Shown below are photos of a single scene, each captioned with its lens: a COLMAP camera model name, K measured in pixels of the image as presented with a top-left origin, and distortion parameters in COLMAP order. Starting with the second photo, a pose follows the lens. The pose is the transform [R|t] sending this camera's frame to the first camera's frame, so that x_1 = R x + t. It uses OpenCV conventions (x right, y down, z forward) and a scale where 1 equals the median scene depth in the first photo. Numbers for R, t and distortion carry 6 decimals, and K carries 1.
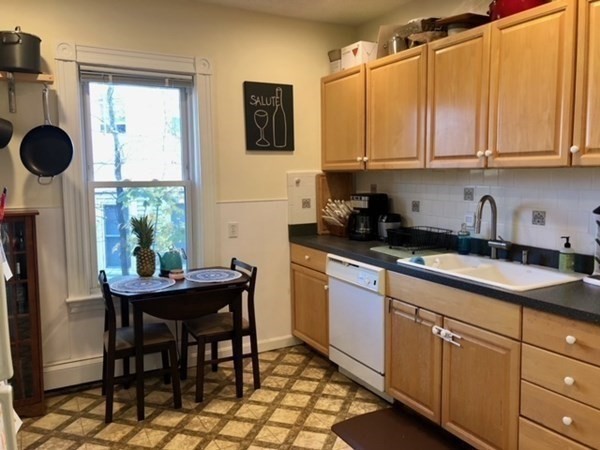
lens RADIAL K [[475.0, 0, 297.1], [0, 475.0, 217.1], [0, 0, 1]] dist [0.052987, -0.125399]
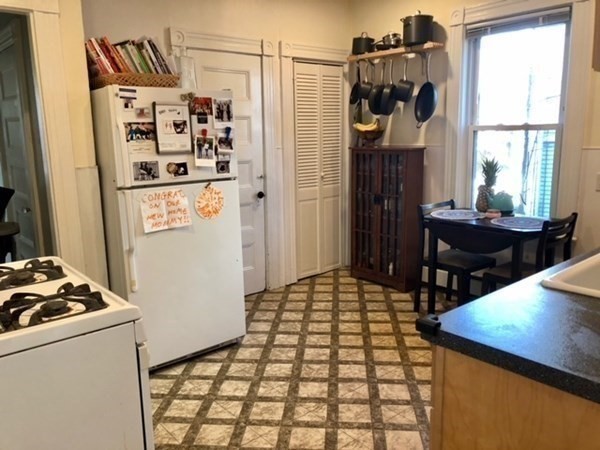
lens RADIAL K [[475.0, 0, 297.1], [0, 475.0, 217.1], [0, 0, 1]] dist [0.052987, -0.125399]
pose [[0.185013, 0.170237, -0.967879, 0.671880], [-0.060087, 0.984999, 0.161762, -0.019513], [0.980897, 0.028229, 0.192466, 0.369164]]
